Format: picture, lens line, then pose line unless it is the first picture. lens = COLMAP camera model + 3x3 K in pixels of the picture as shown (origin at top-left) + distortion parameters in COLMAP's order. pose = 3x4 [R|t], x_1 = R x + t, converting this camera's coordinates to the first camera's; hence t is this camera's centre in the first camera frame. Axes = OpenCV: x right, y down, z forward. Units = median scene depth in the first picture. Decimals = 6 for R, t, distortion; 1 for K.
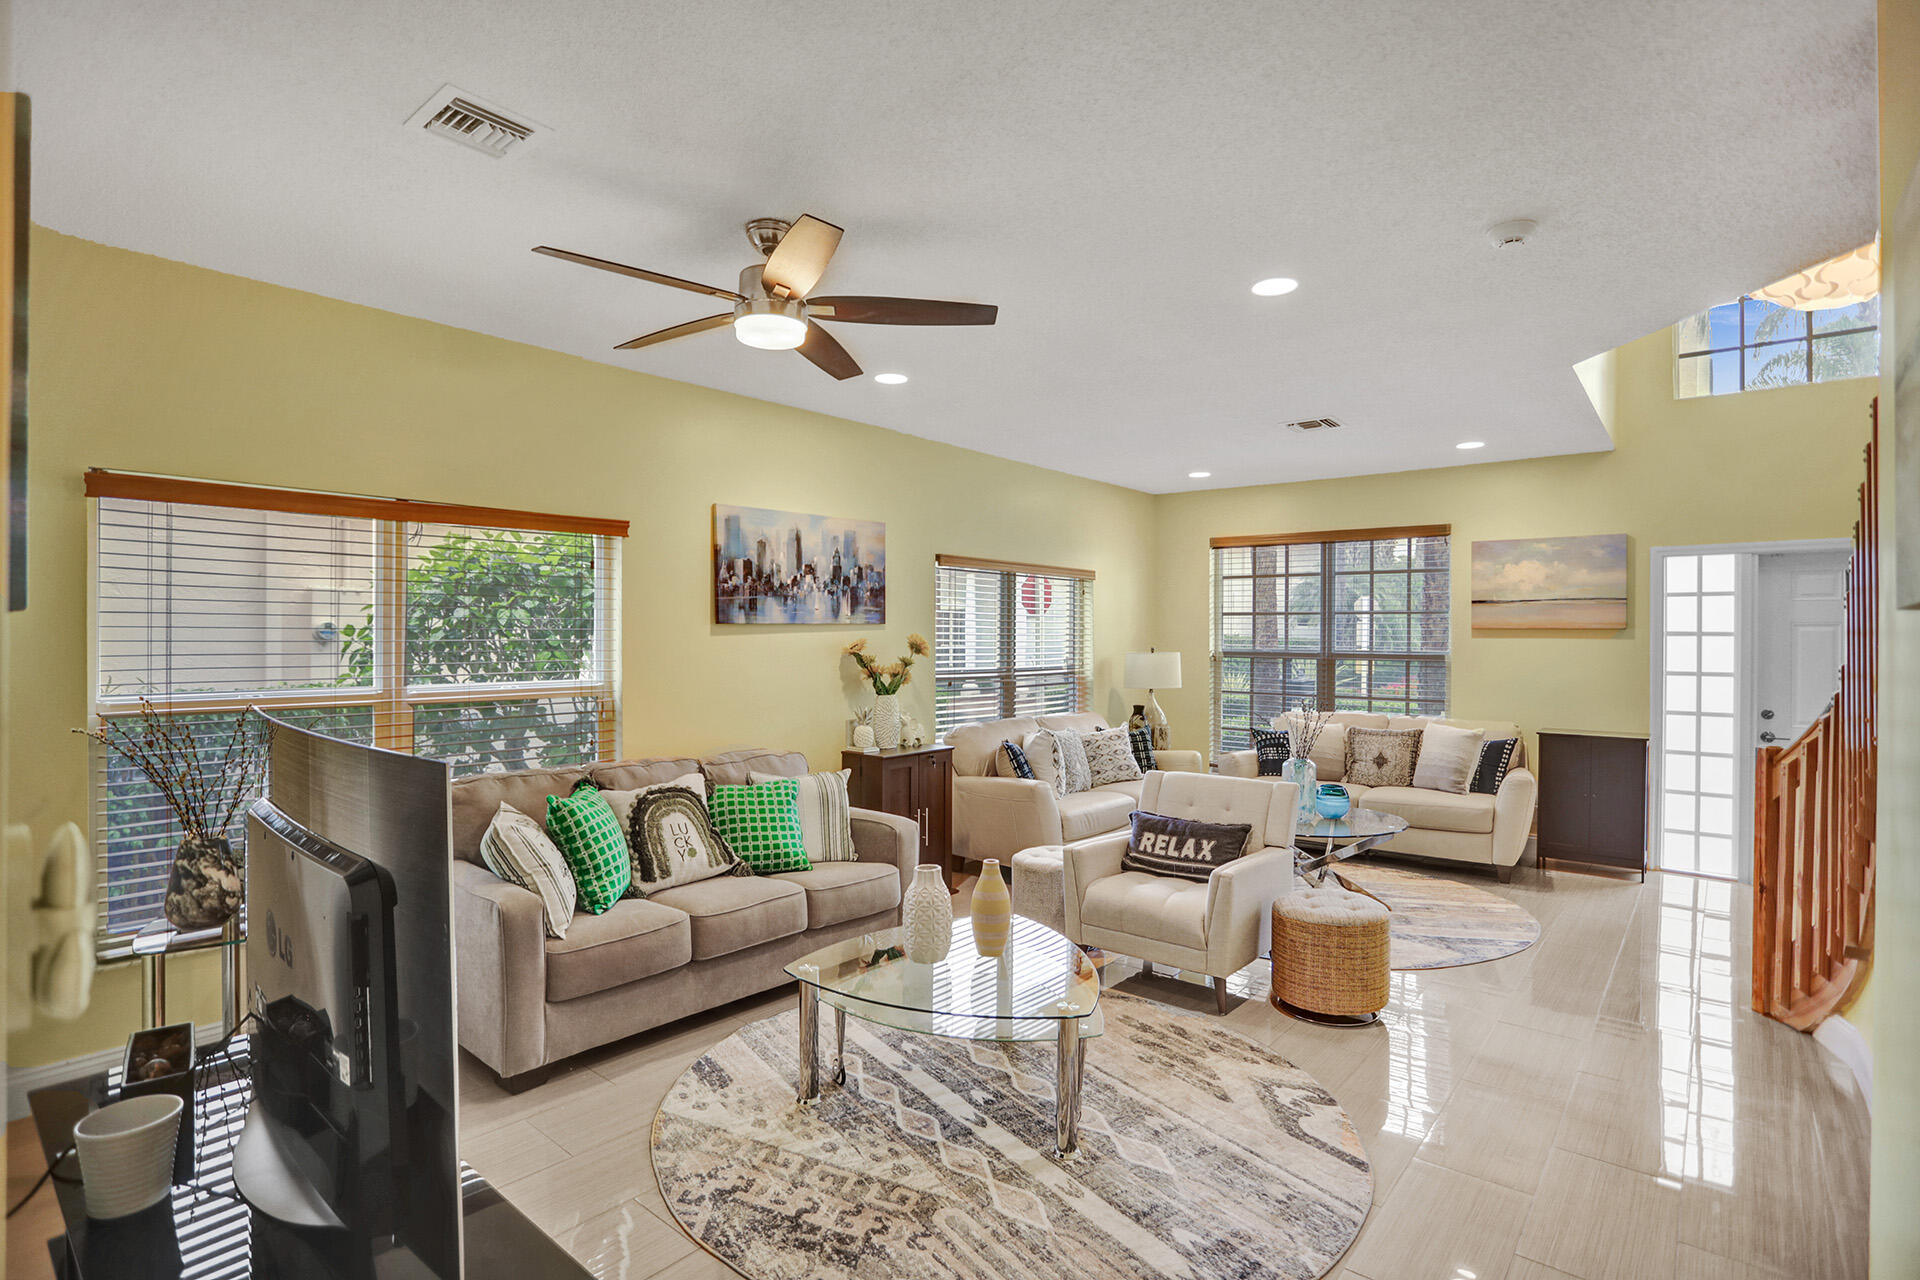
lens RADIAL K [[939.8, 0, 972.0], [0, 939.8, 637.1], [0, 0, 1]] dist [-0.000853, 0.000222]
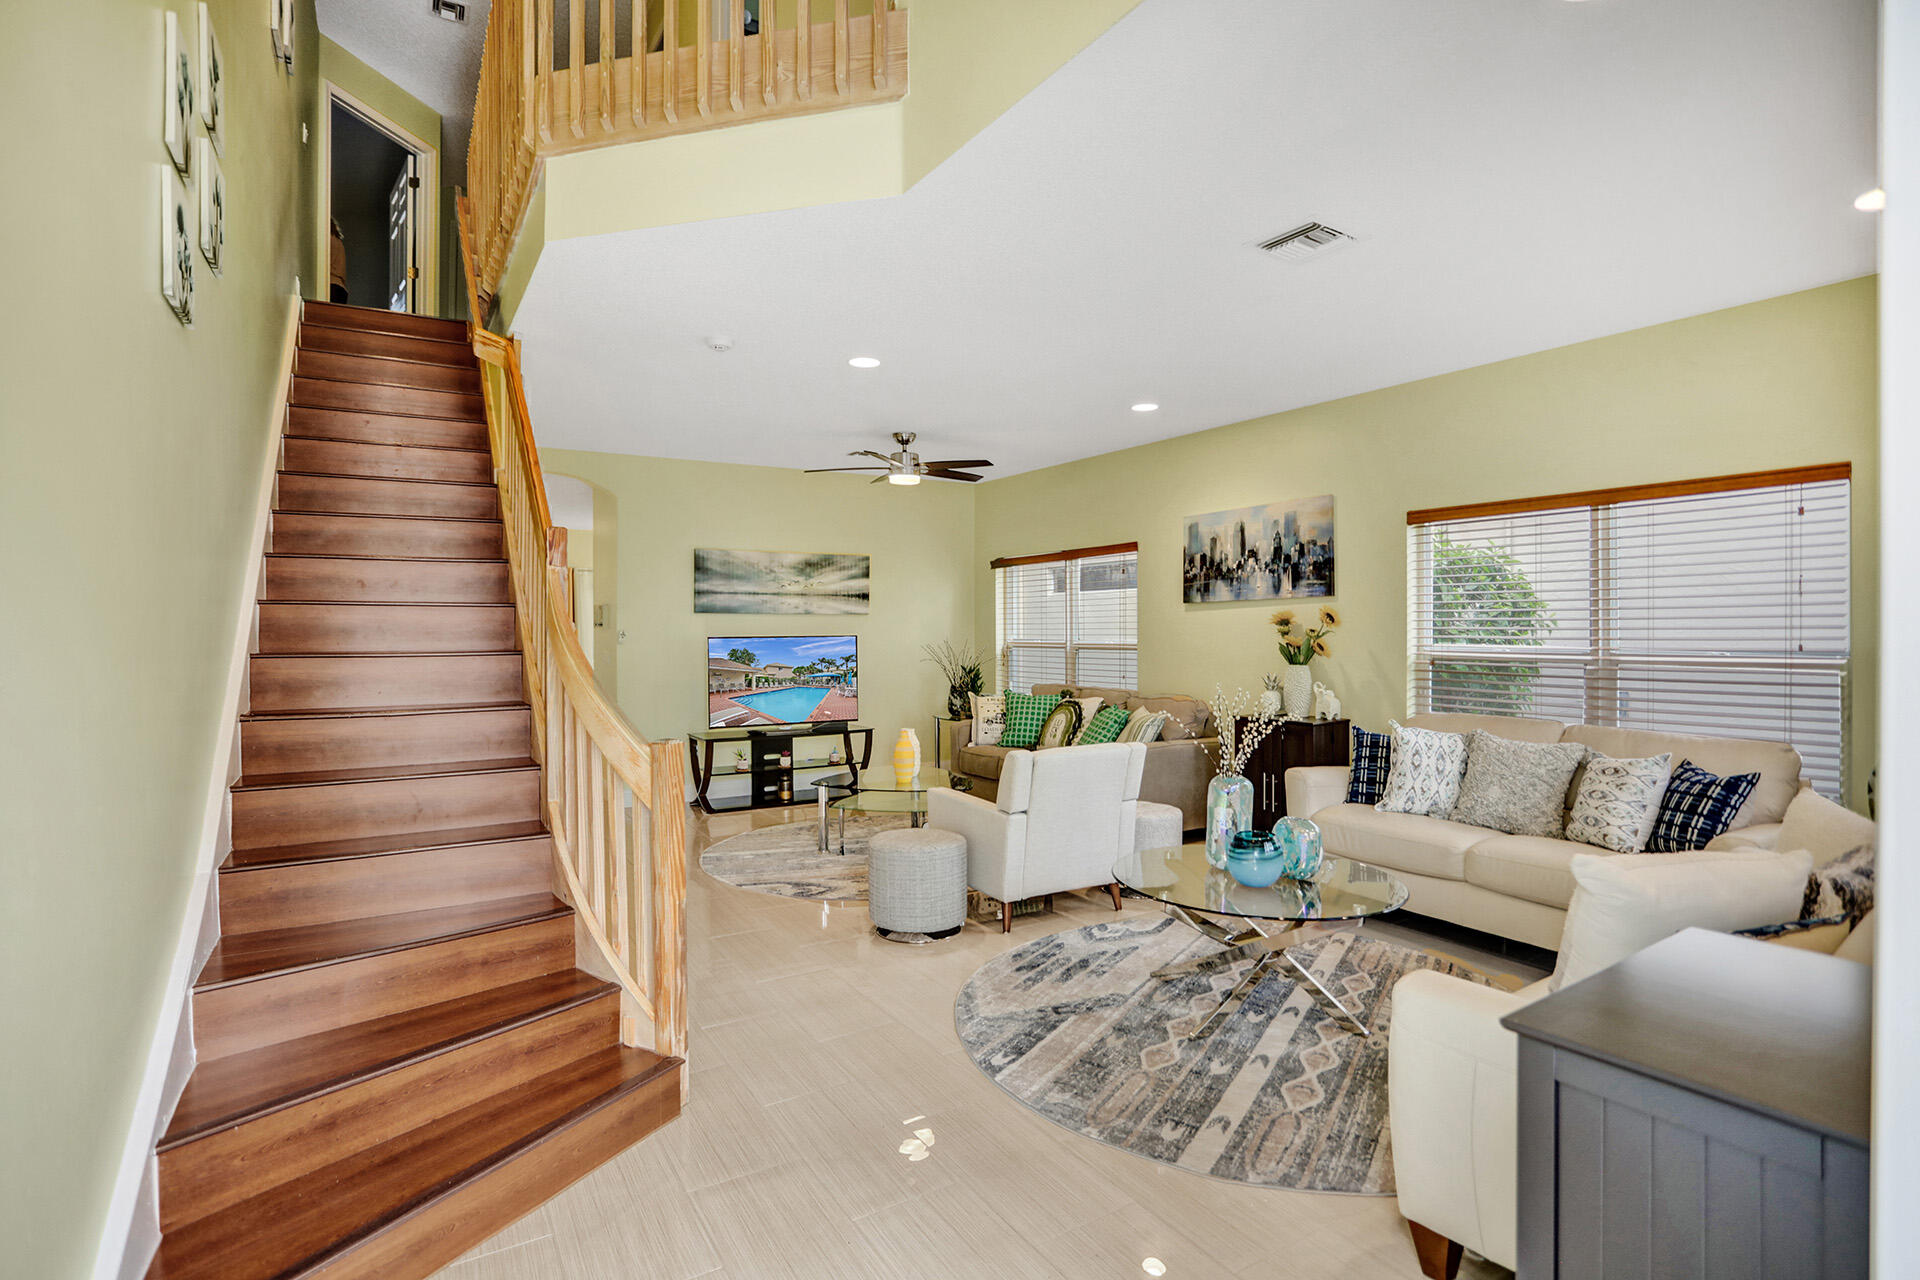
lens RADIAL K [[939.8, 0, 972.0], [0, 939.8, 637.1], [0, 0, 1]] dist [-0.000853, 0.000222]
pose [[-0.318430, 0.012729, -0.947861, 1.036723], [0.004701, 0.999919, 0.011849, 0.016491], [0.947935, -0.000683, -0.318464, 1.024914]]
